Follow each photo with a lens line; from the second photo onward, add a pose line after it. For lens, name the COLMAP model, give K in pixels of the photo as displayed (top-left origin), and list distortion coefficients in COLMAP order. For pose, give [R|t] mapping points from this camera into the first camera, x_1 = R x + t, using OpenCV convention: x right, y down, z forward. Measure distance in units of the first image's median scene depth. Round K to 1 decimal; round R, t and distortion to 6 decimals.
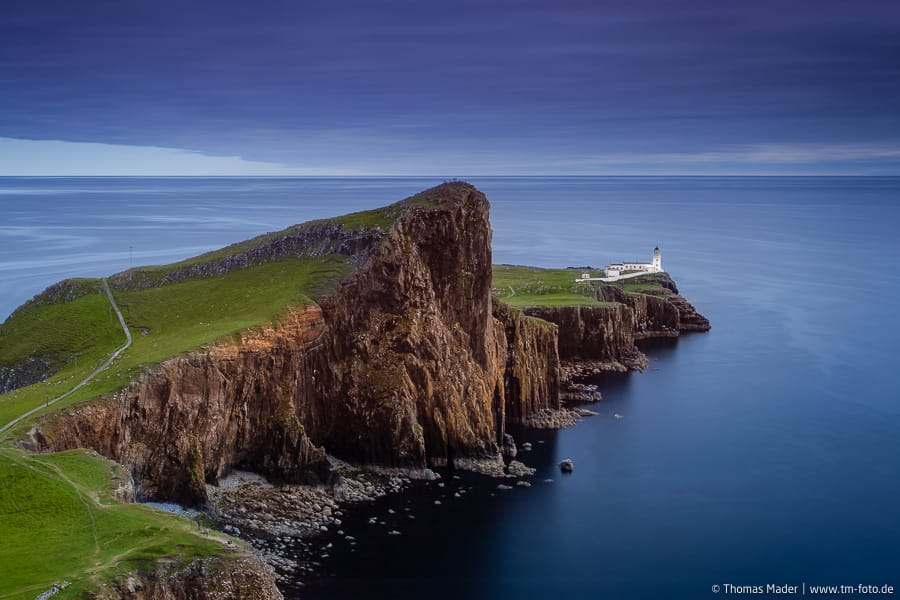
lens RADIAL K [[1077.5, 0, 388.9], [0, 1077.5, 309.8], [0, 0, 1]] dist [0.017610, -0.000556]
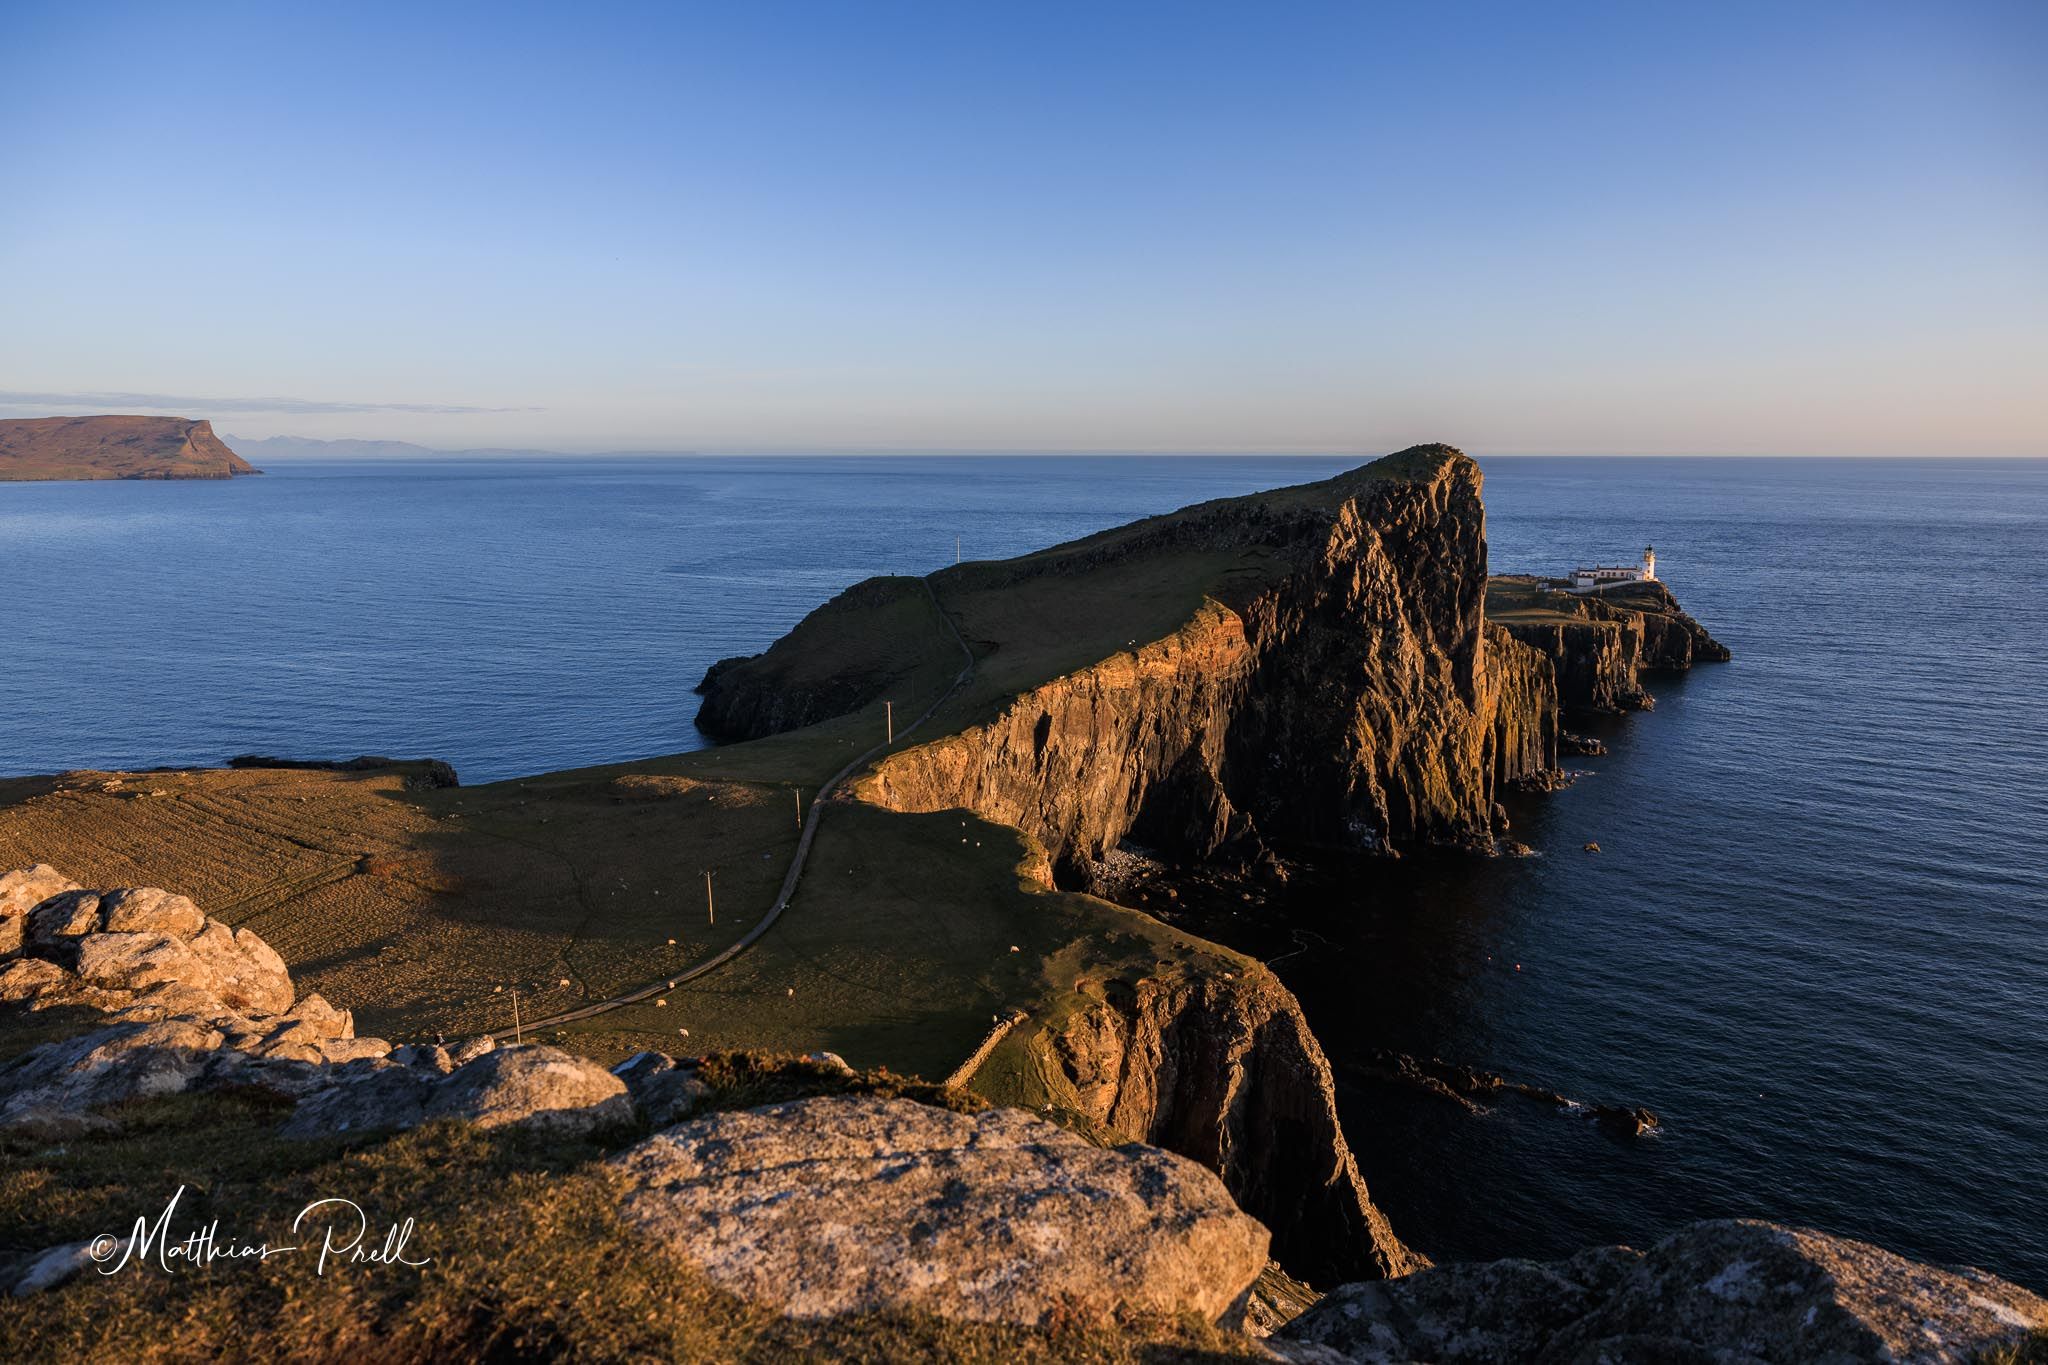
lens RADIAL K [[1380.0, 0, 1025.1], [0, 1380.0, 682.0], [0, 0, 1]] dist [0.001920, -0.000212]
pose [[0.991045, 0.023738, -0.131399, -0.083520], [-0.018506, 0.998992, 0.040892, 0.004798], [0.132237, -0.038094, 0.990486, 0.069067]]
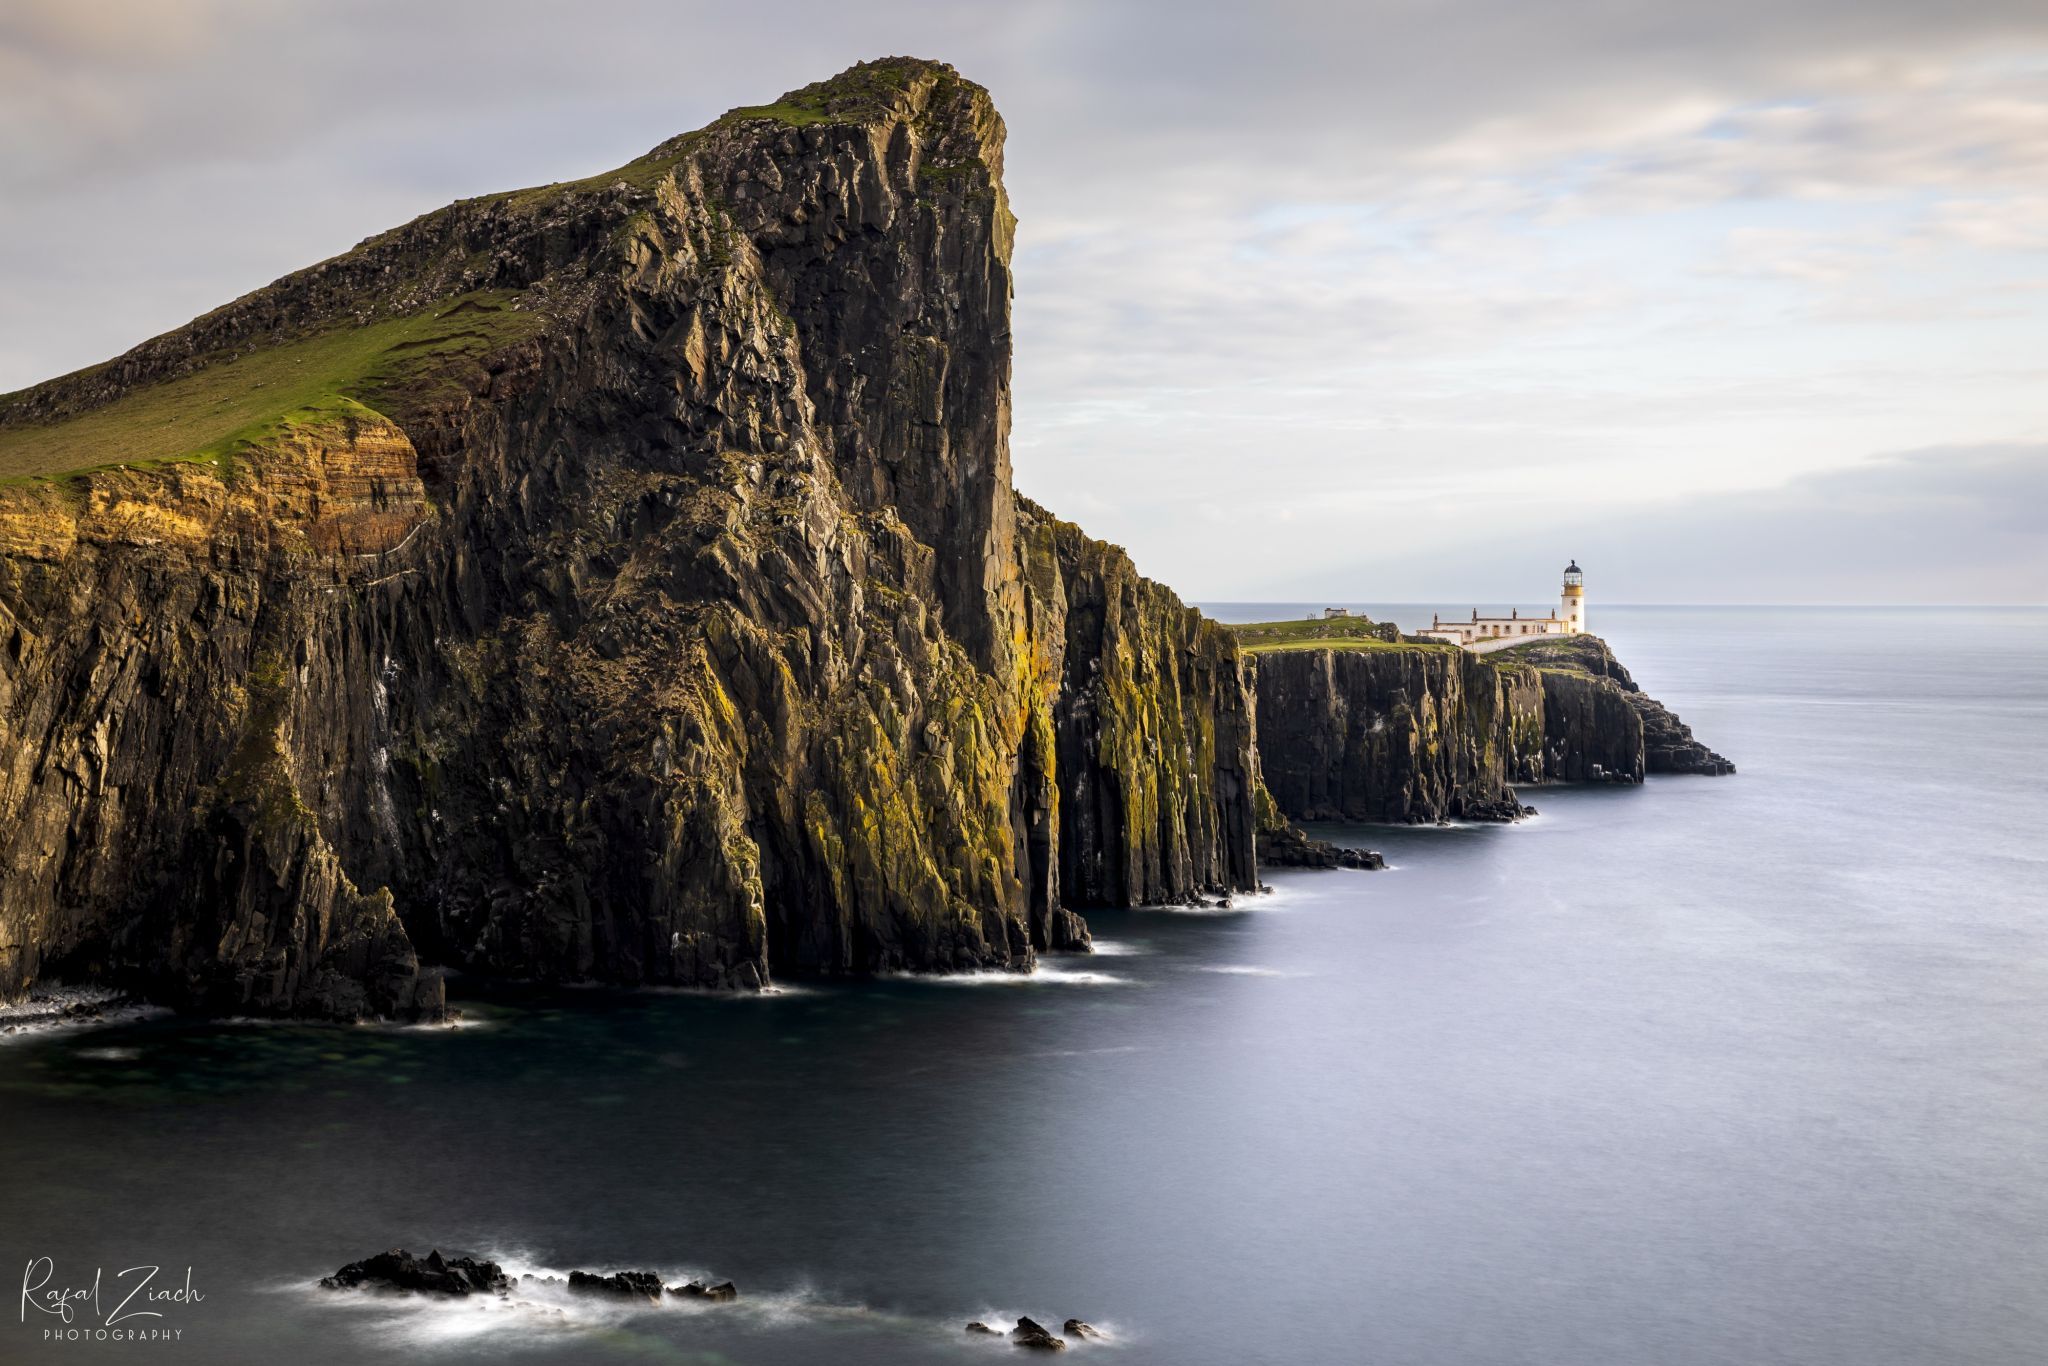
lens RADIAL K [[2969.5, 0, 1017.3], [0, 2969.5, 691.6], [0, 0, 1]] dist [0.094710, 0.117681]
pose [[0.998382, 0.004858, 0.056649, 0.052933], [0.000476, 0.995594, -0.093764, 0.138166], [-0.056855, 0.093639, 0.993982, 0.207184]]
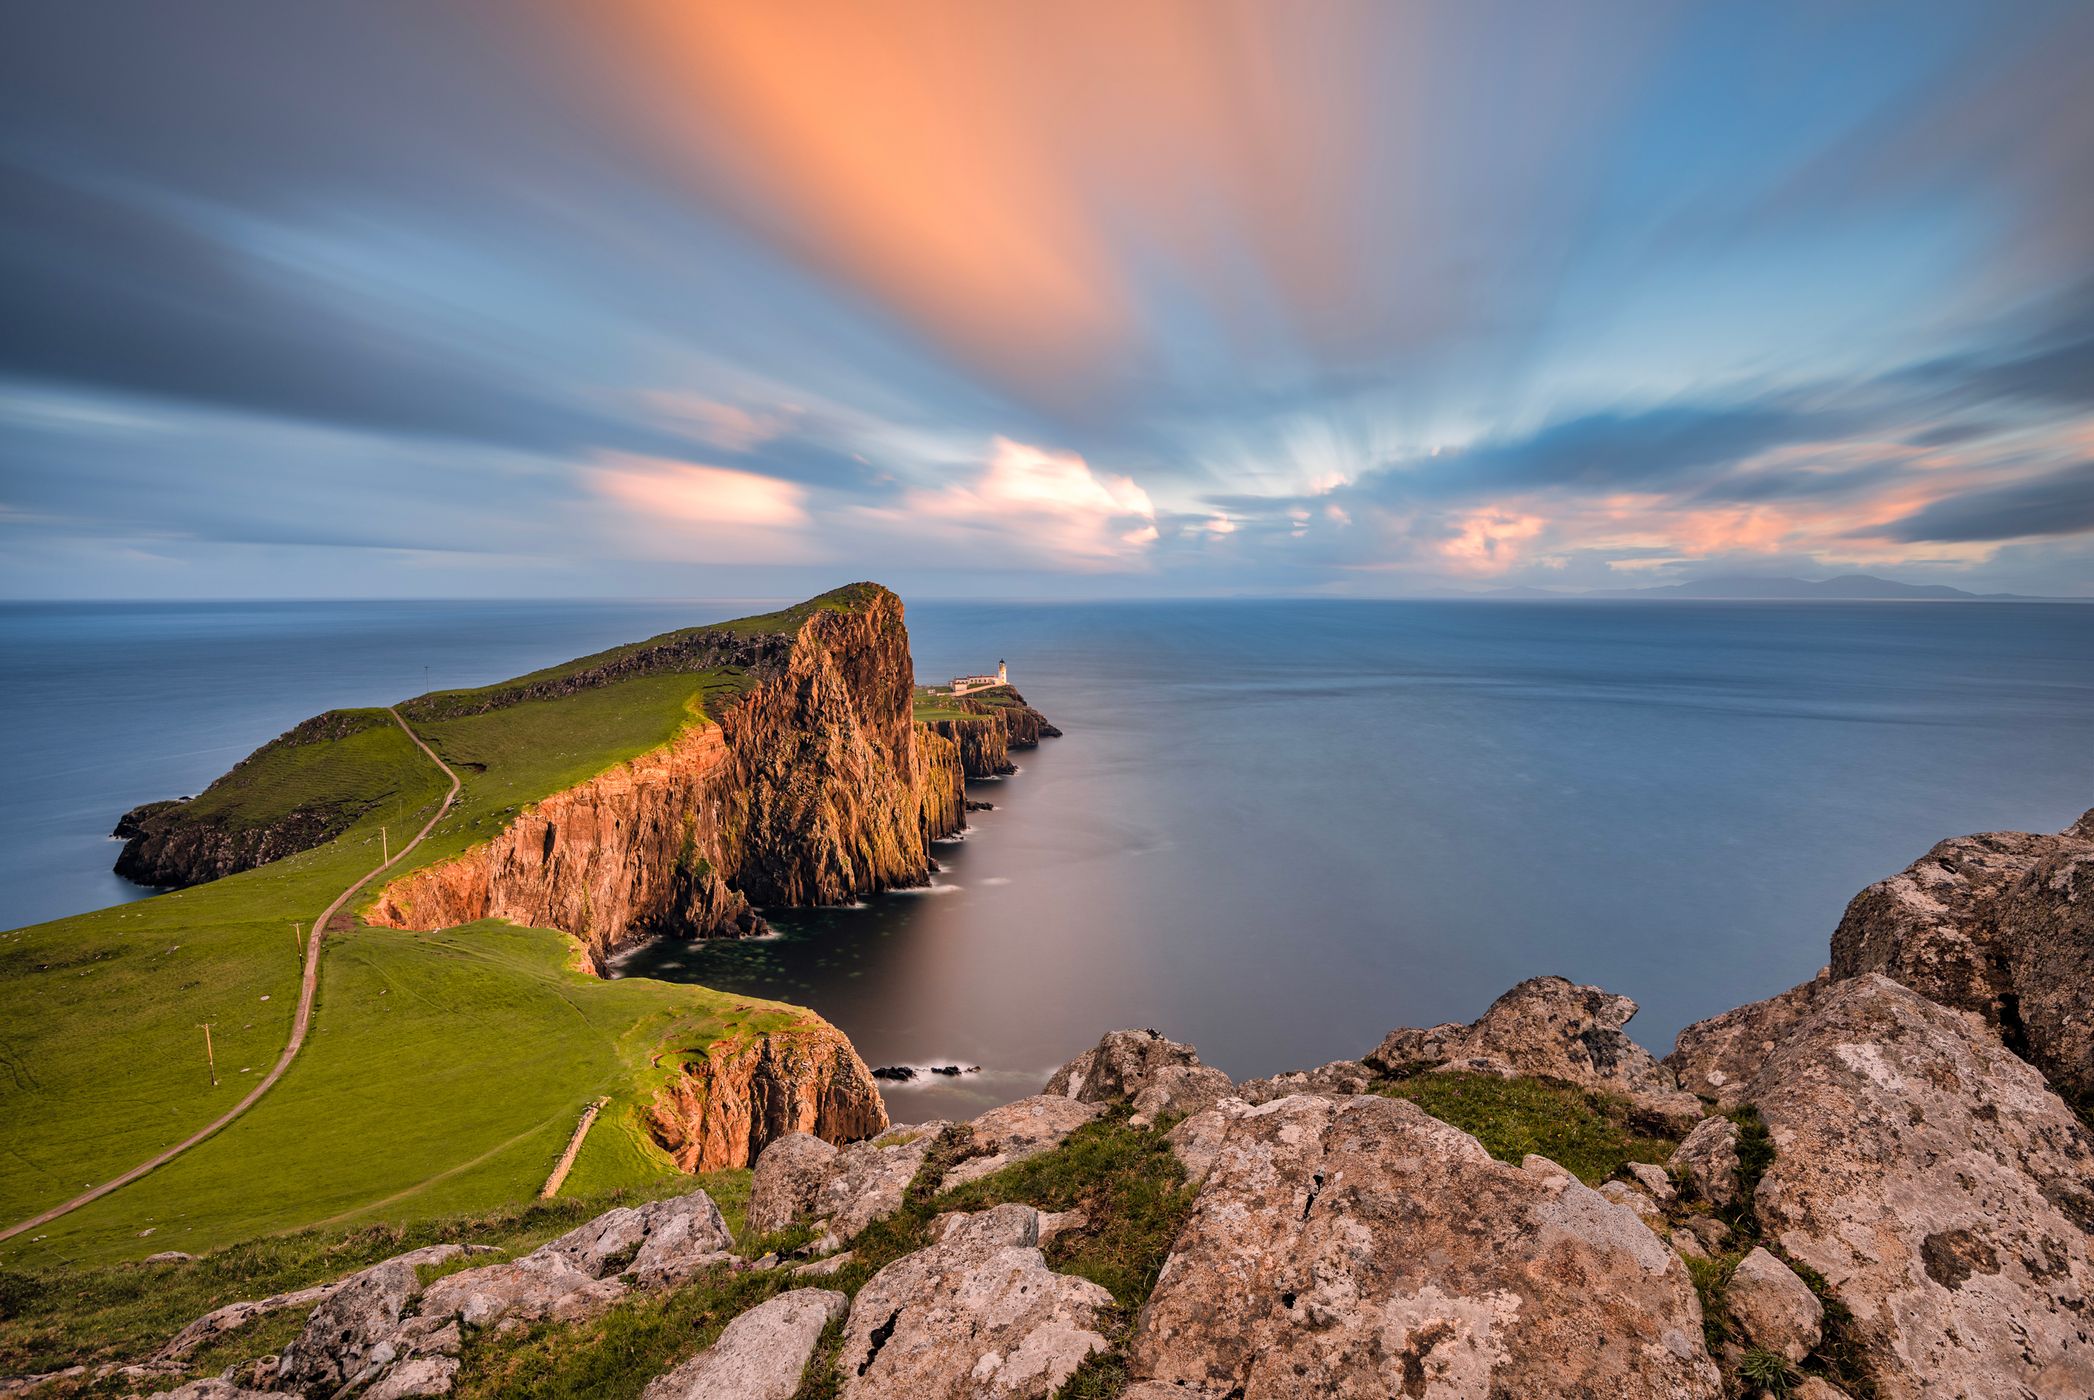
lens RADIAL K [[1104.2, 0, 1060.4], [0, 1104.2, 697.8], [0, 0, 1]] dist [0.042482, -0.033197]
pose [[0.935503, -0.034211, 0.351658, -0.118715], [0.045913, 0.998633, -0.024989, 0.008637], [-0.350322, 0.039523, 0.935795, 0.083993]]
